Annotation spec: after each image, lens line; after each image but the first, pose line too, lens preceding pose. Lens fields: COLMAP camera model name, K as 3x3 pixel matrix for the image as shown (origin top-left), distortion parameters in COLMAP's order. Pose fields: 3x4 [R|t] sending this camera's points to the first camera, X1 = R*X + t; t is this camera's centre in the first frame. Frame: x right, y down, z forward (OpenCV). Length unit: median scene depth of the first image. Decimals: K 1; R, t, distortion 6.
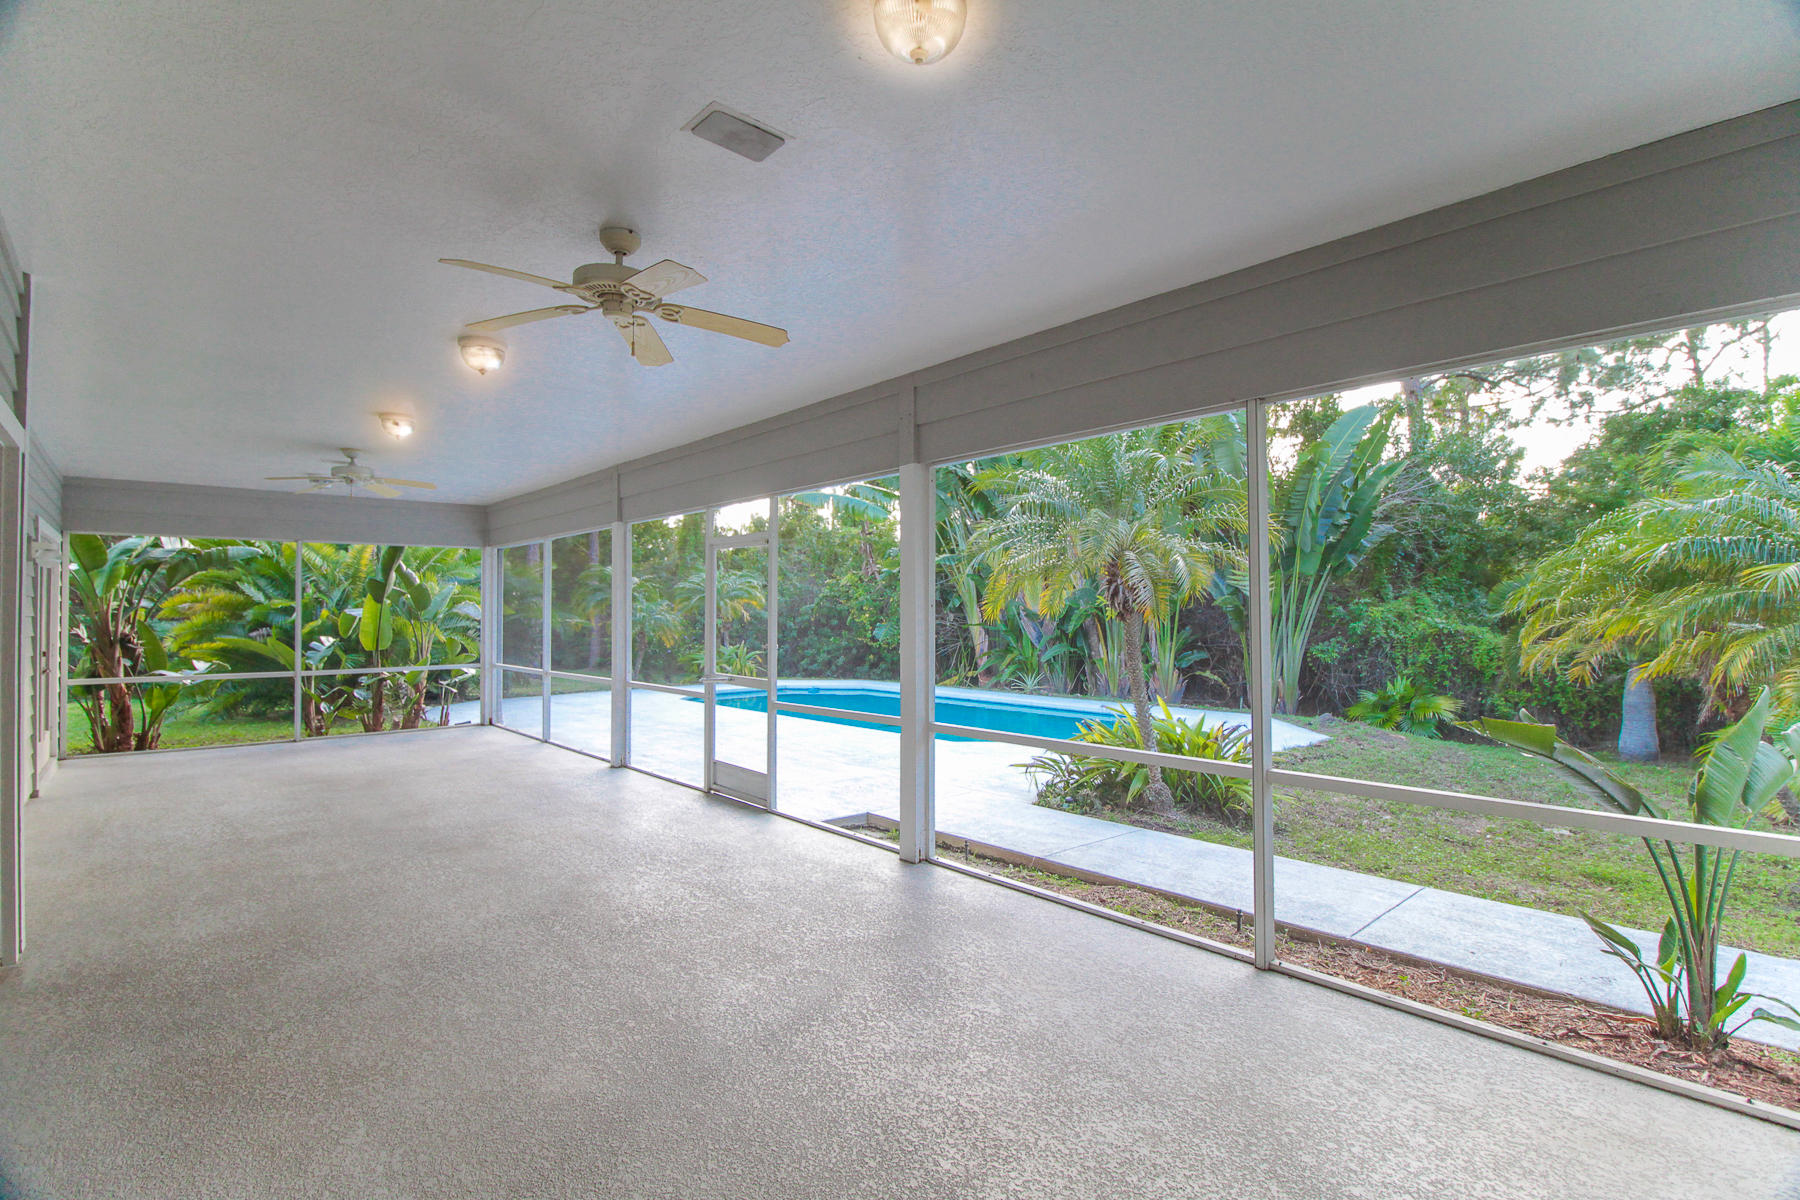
lens RADIAL K [[832.6, 0, 894.1], [0, 832.6, 605.0], [0, 0, 1]] dist [0.004154, -0.000238]
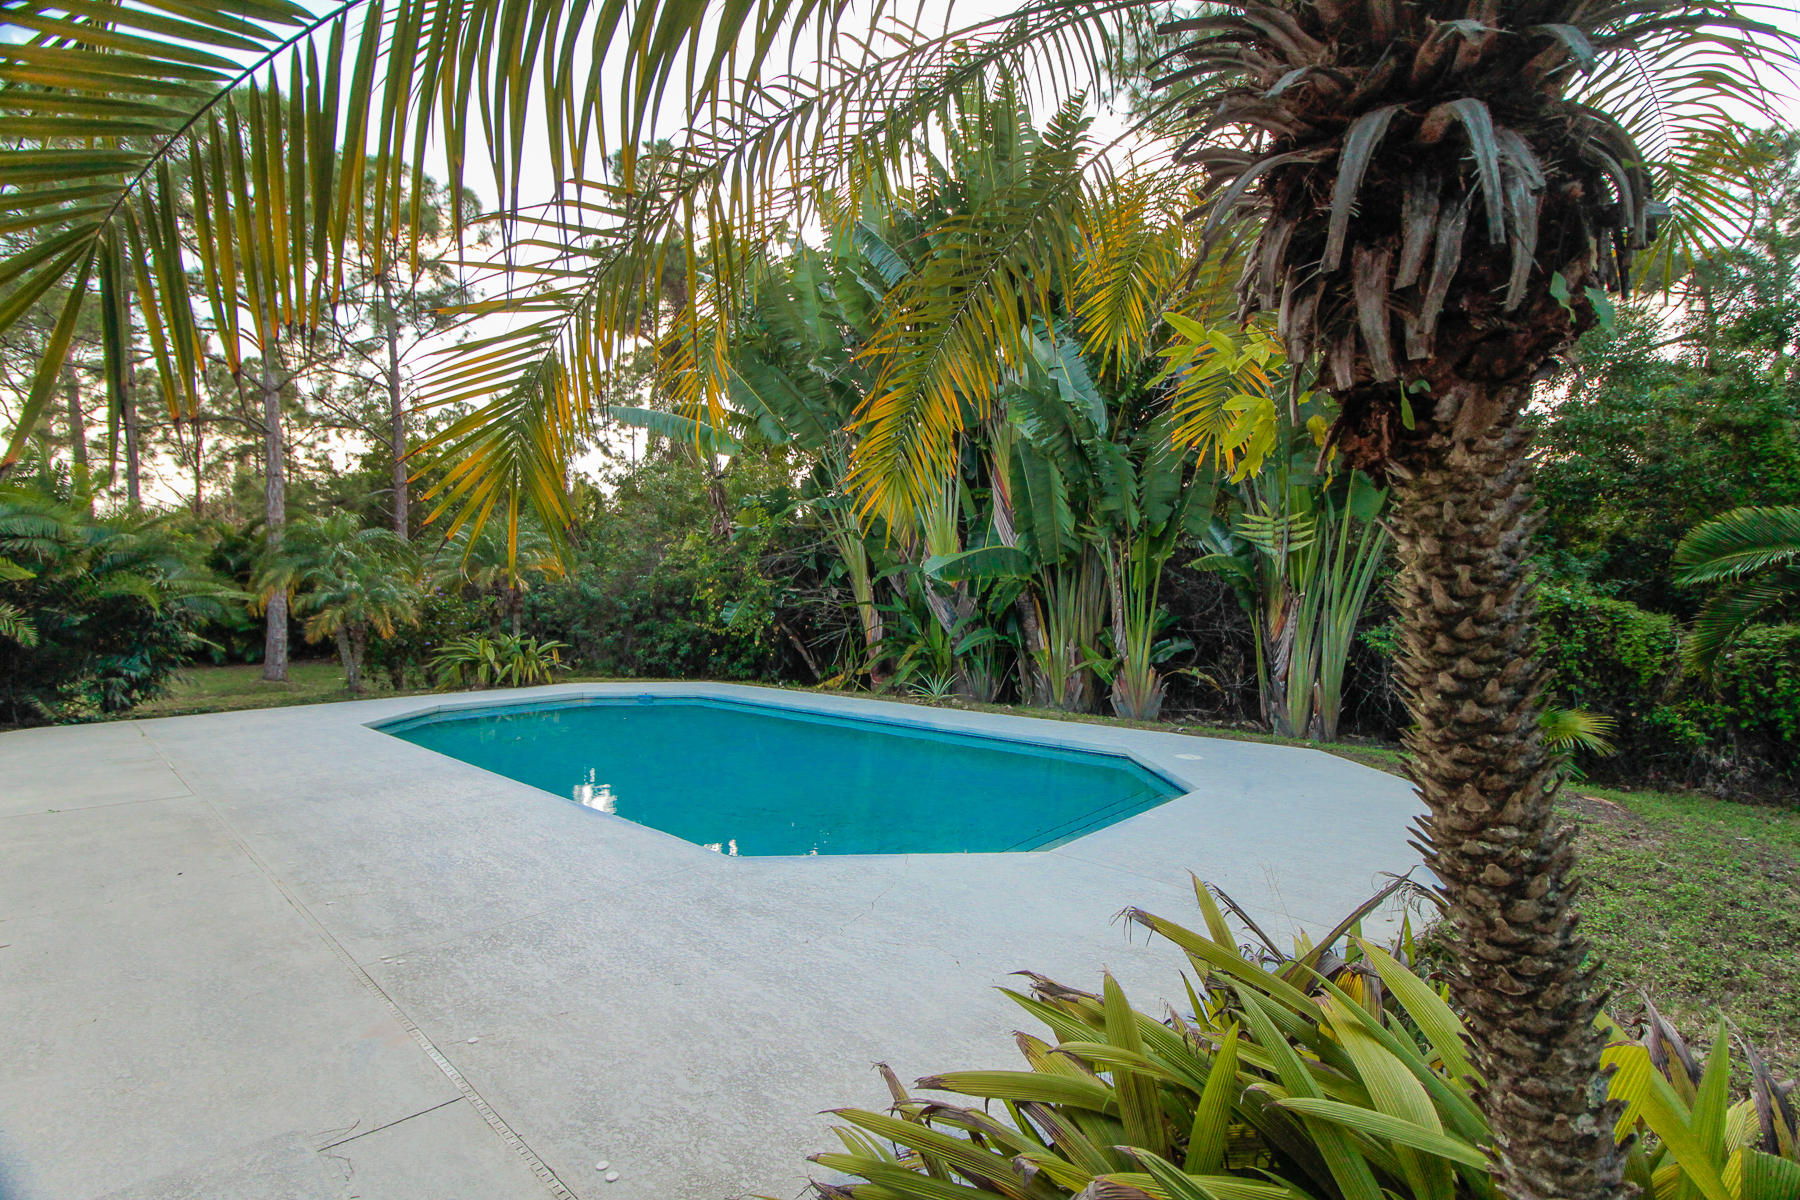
lens RADIAL K [[832.6, 0, 901.7], [0, 832.6, 607.1], [0, 0, 1]] dist [0.004154, -0.000238]
pose [[0.995041, -0.003033, 0.099416, 0.065599], [0.000894, 0.999767, 0.021561, 0.013266], [-0.099458, -0.021365, 0.994812, 0.326755]]
